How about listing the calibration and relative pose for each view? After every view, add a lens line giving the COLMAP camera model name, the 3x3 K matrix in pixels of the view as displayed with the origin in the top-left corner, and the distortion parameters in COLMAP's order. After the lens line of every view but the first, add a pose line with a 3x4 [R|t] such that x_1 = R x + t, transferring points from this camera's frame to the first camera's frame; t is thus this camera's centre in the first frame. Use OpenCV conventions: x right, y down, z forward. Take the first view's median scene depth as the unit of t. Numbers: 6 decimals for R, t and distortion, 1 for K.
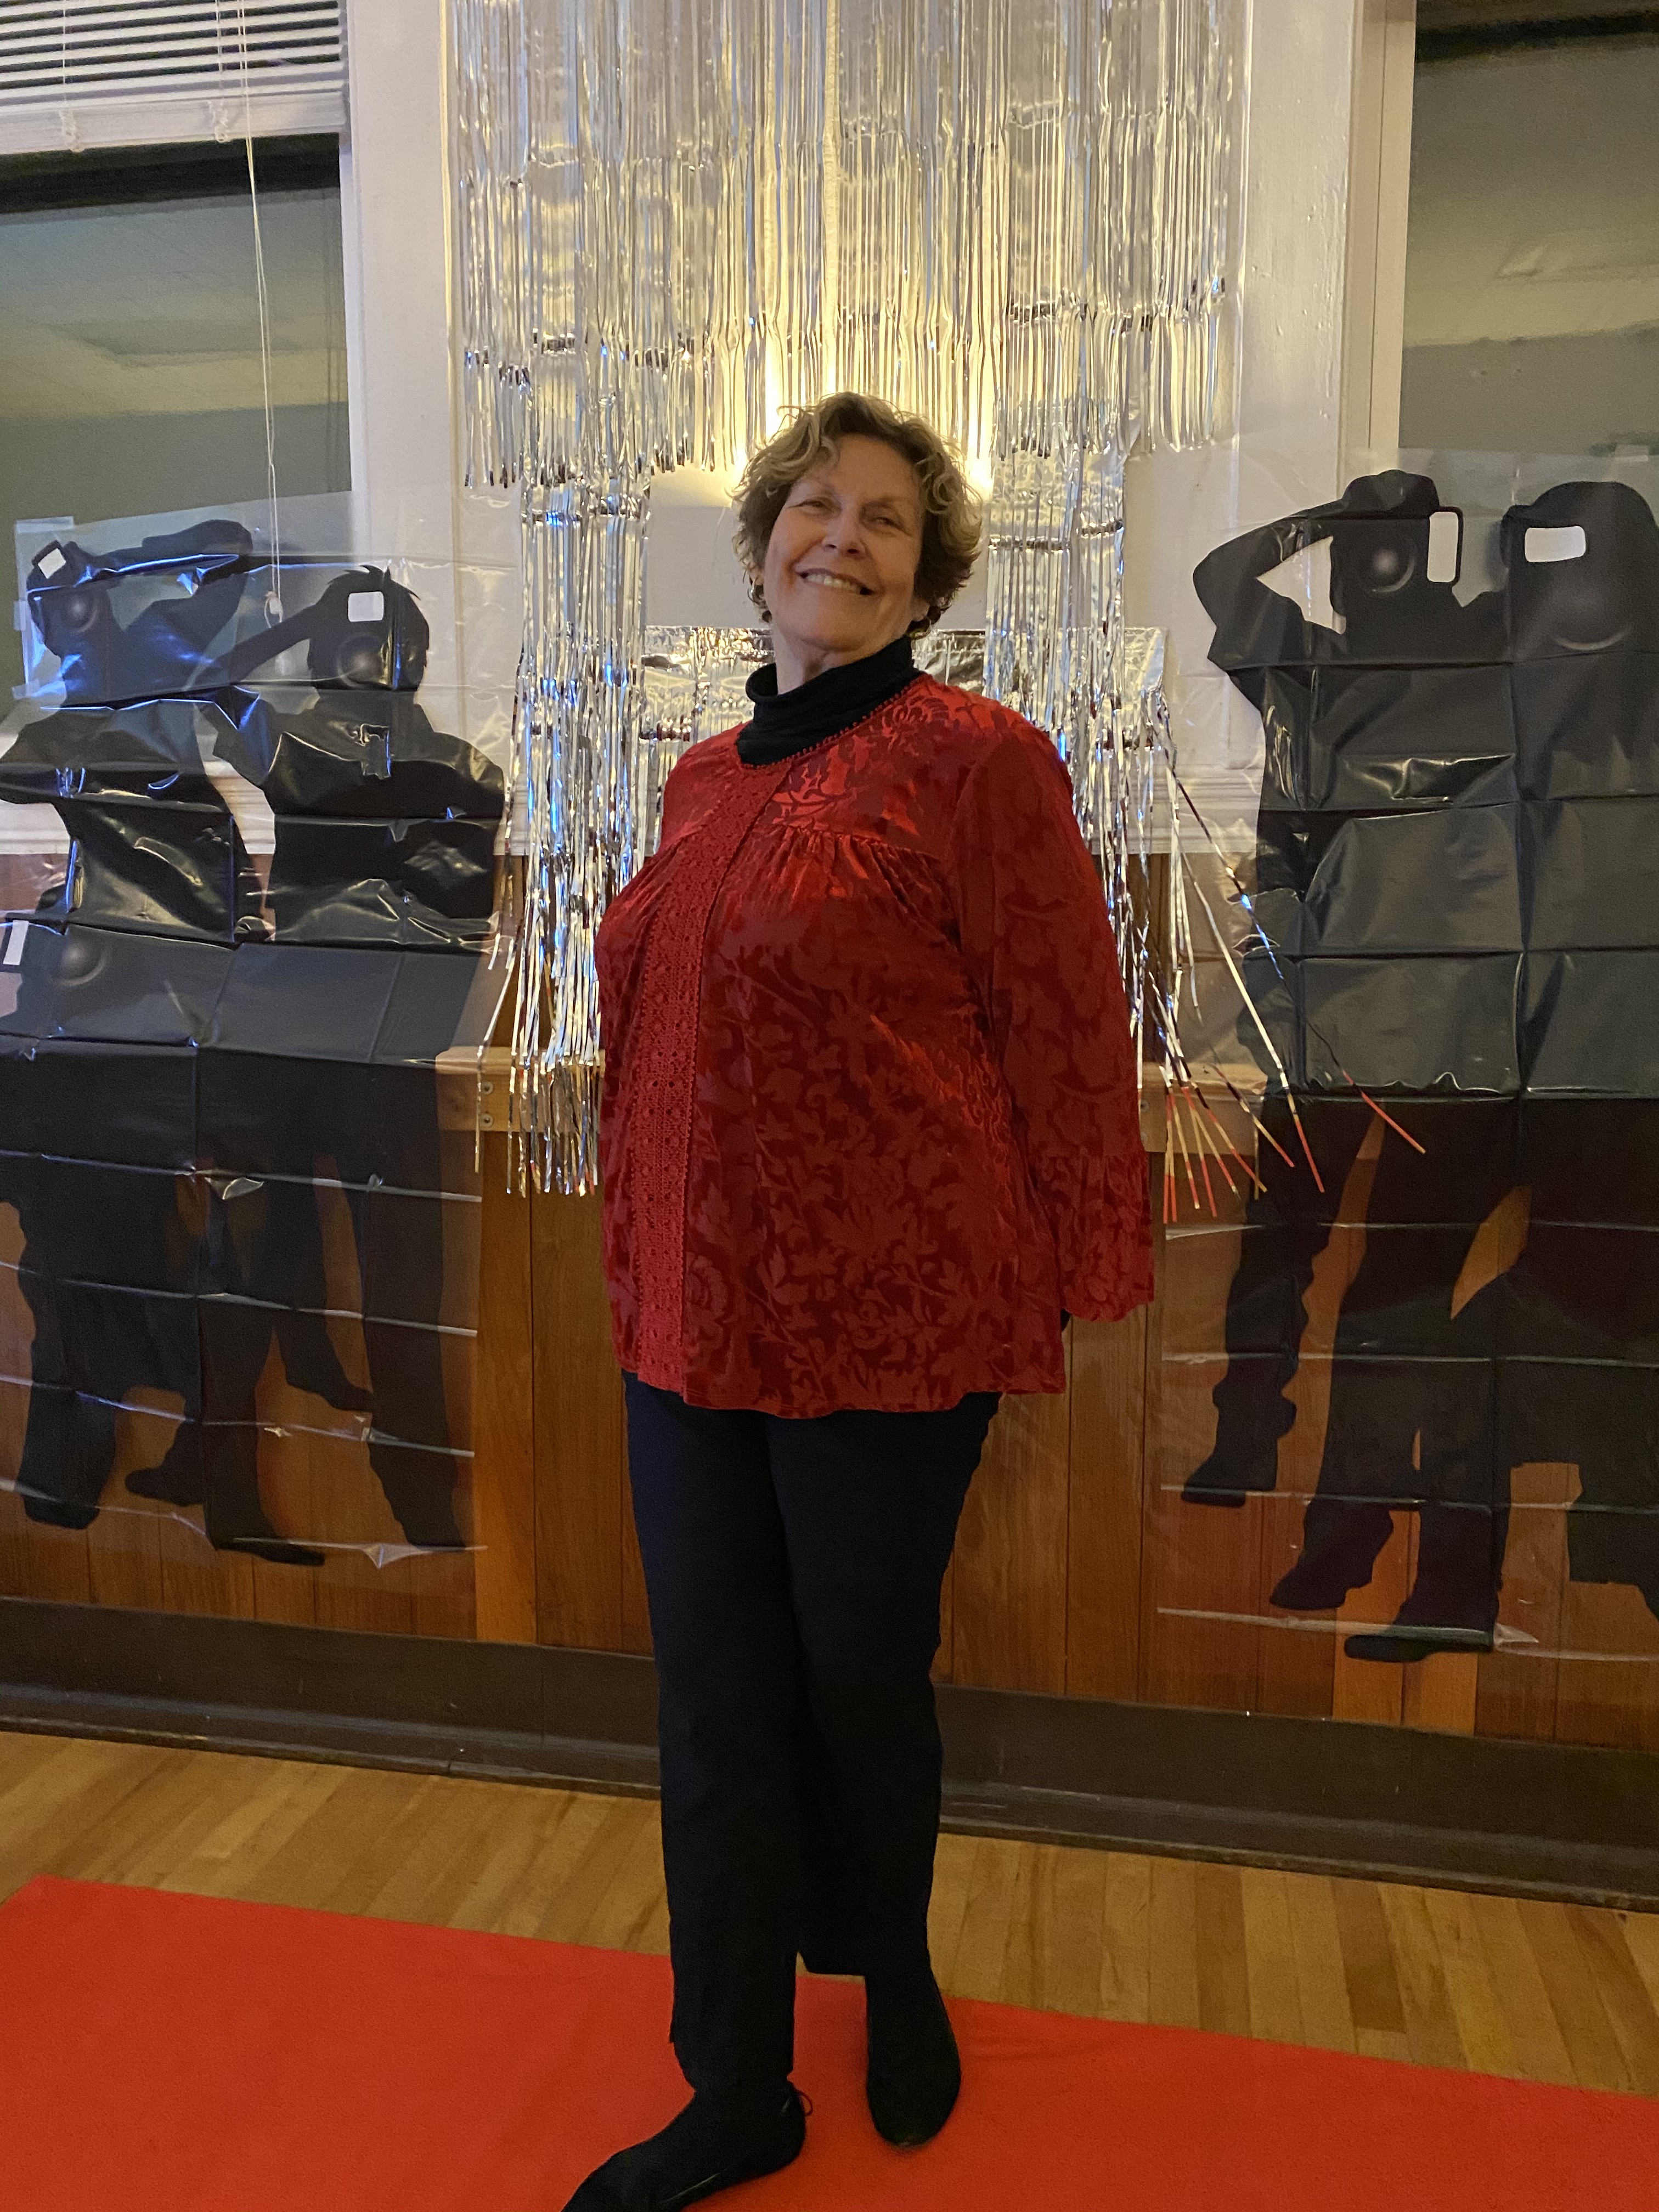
lens RADIAL K [[1677.0, 0, 823.4], [0, 1677.0, 1095.2], [0, 0, 1]] dist [0.002435, -0.006251]
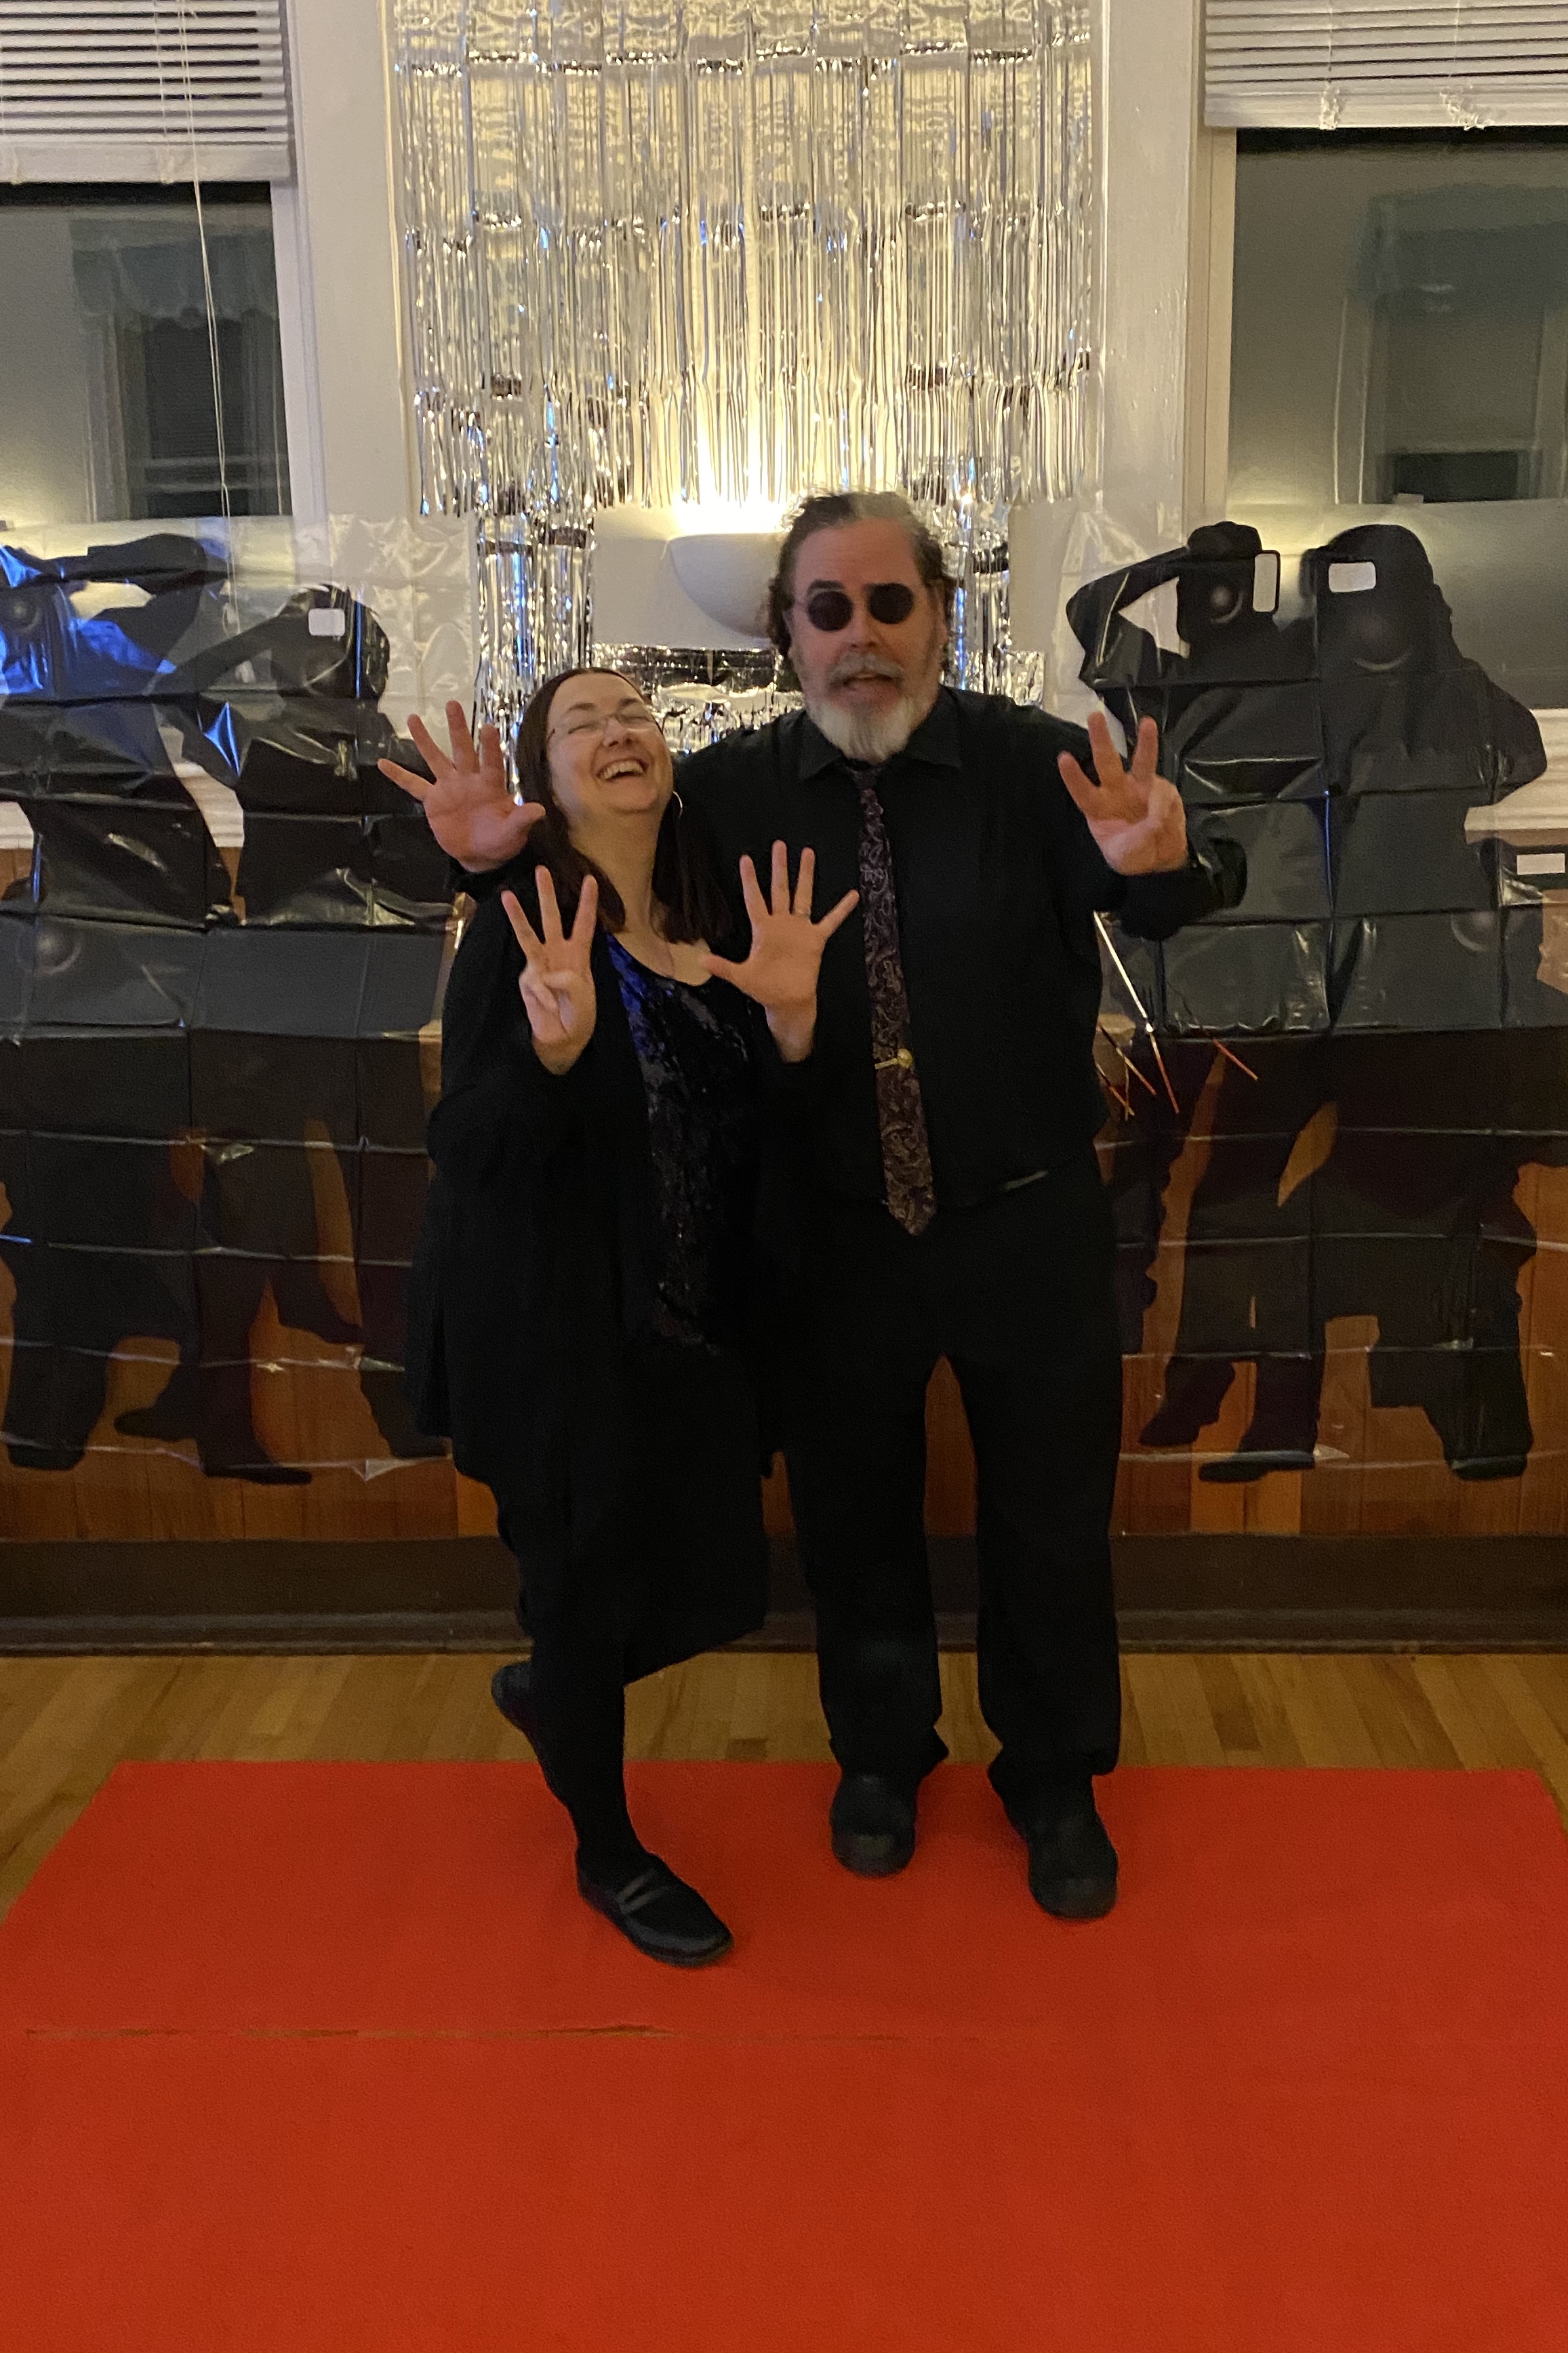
lens RADIAL K [[2074.4, 0, 811.9], [0, 2074.4, 1088.9], [0, 0, 1]] dist [0.033237, -0.078475]
pose [[0.984760, -0.052110, 0.165928, -0.202844], [0.036572, 0.994770, 0.095365, -0.106112], [-0.170030, -0.087843, 0.981516, -0.415280]]
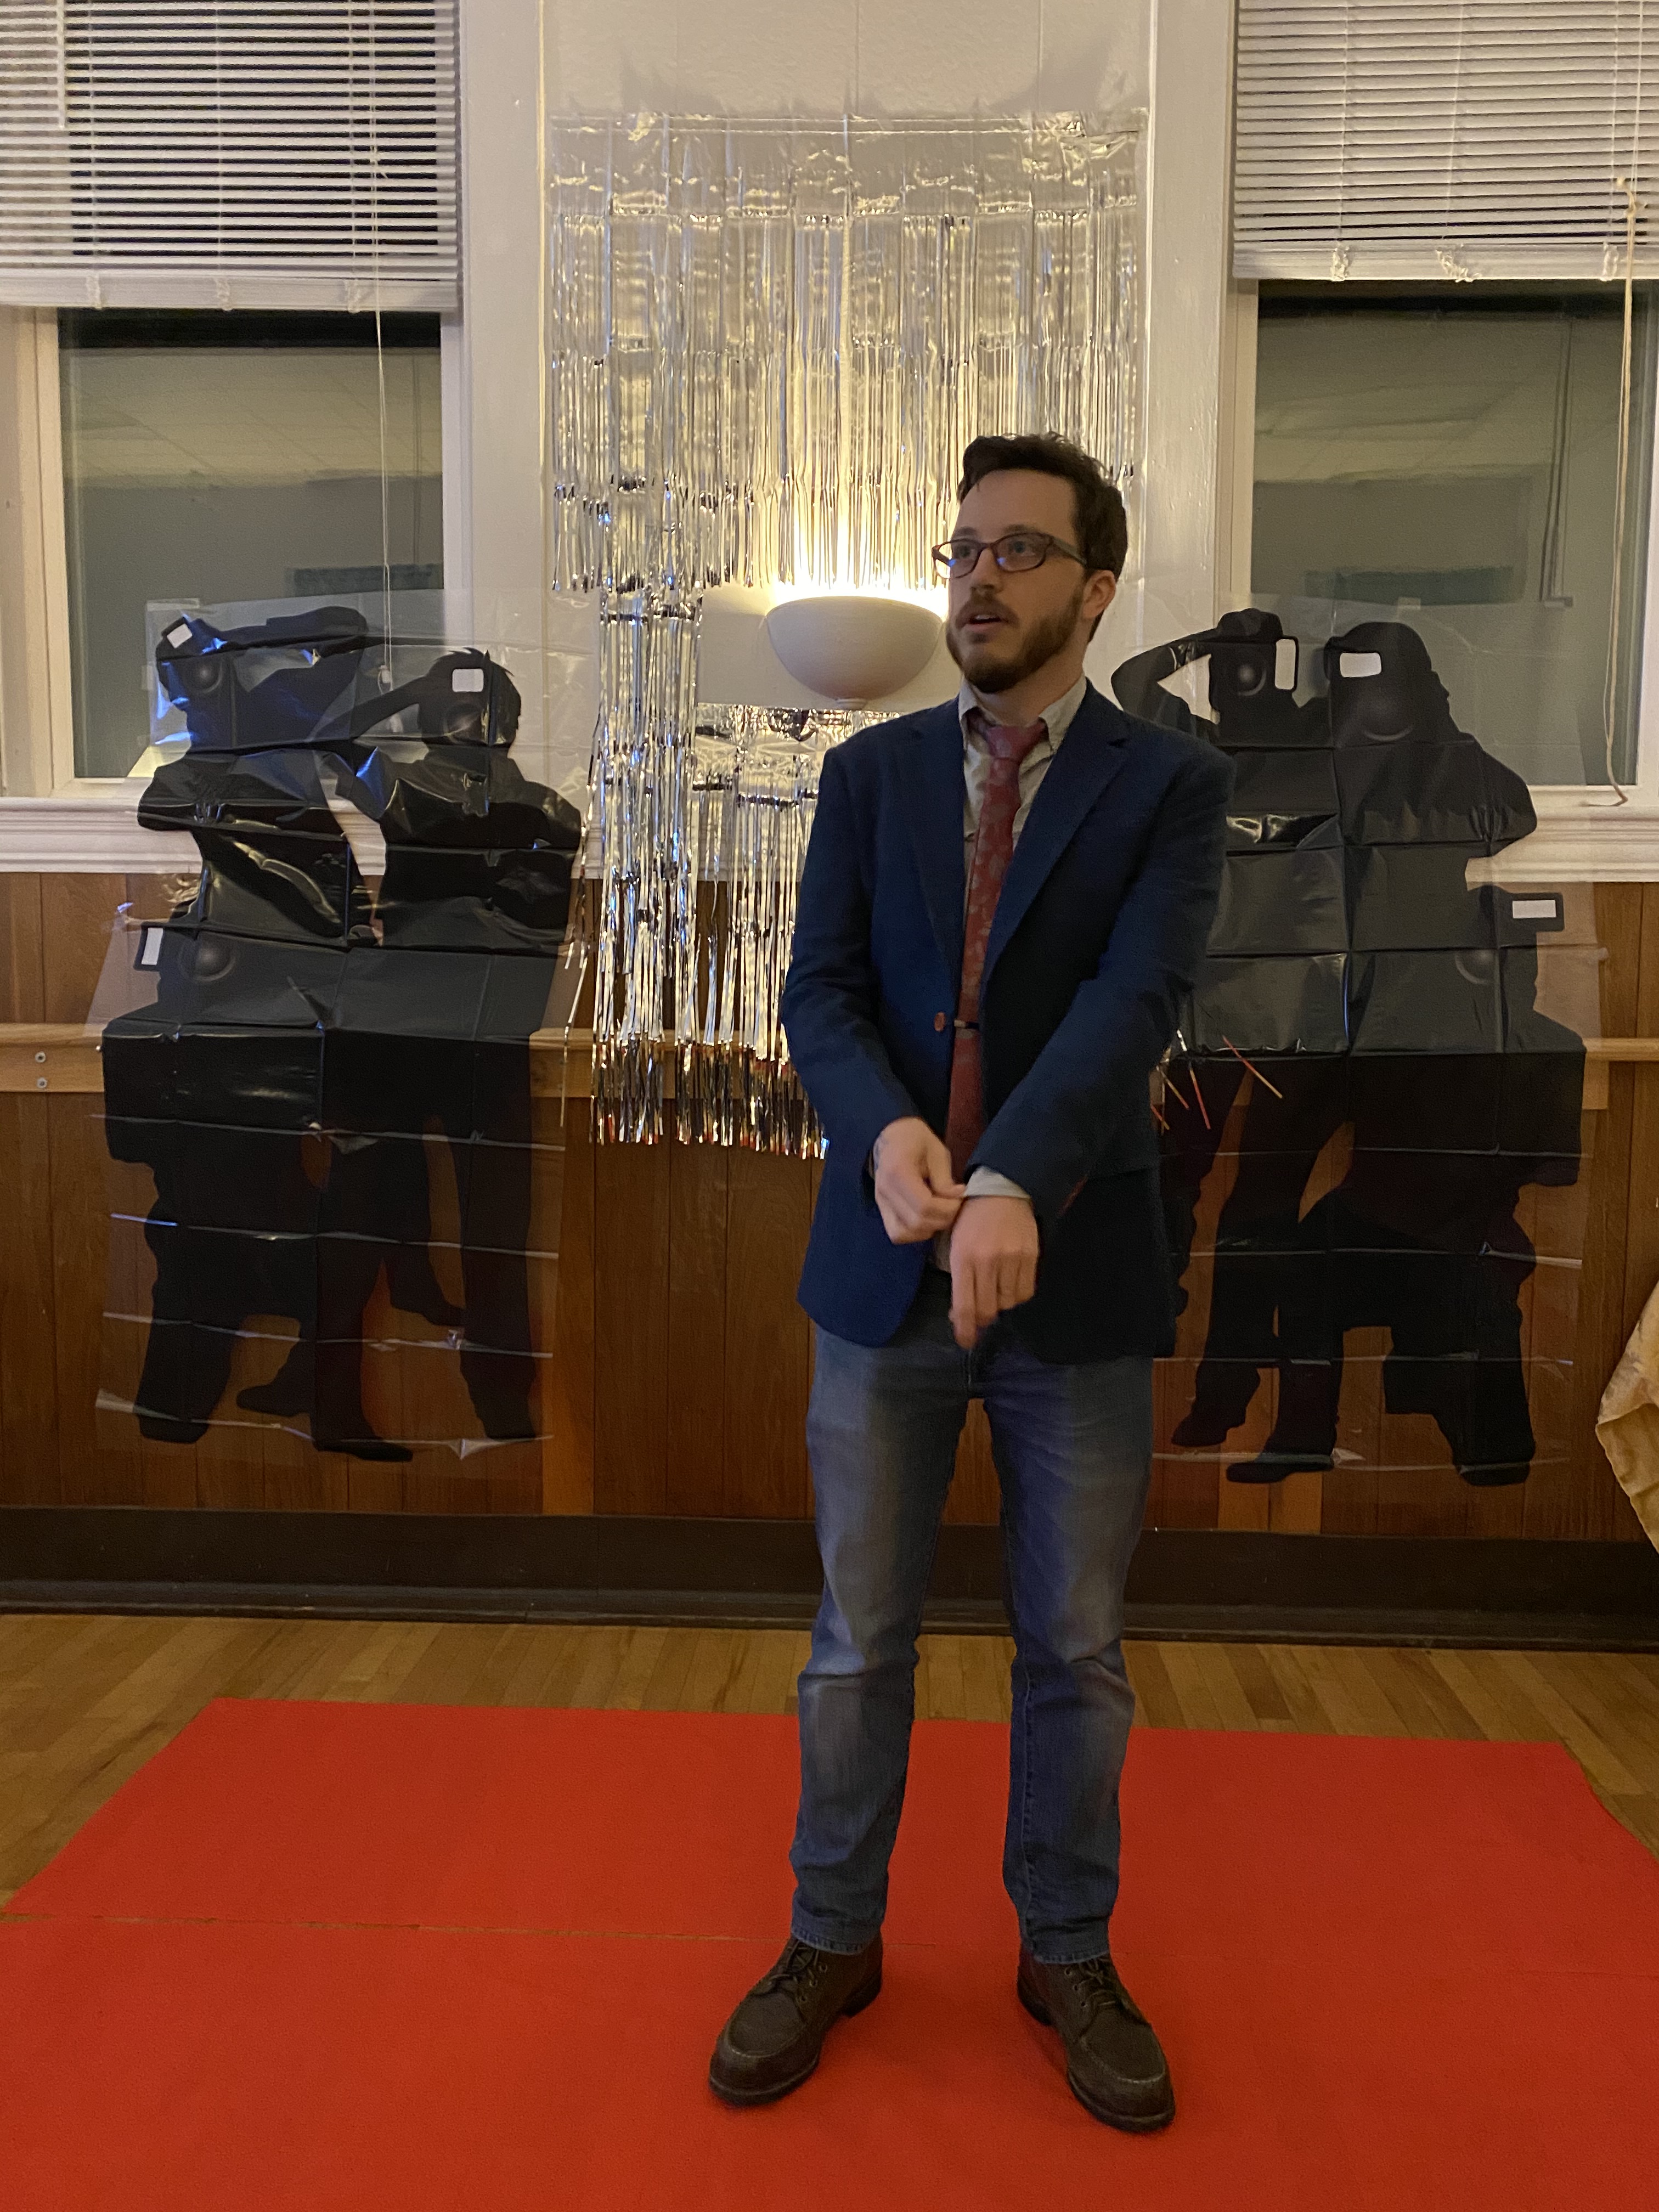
lens RADIAL K [[1677.0, 0, 830.3], [0, 1677.0, 1107.5], [0, 0, 1]] dist [0.002435, -0.006251]
pose [[0.988074, -0.005891, 0.153867, -0.200140], [0.011787, 0.999230, -0.037430, 0.080727], [-0.153528, 0.038797, 0.987382, -0.276888]]
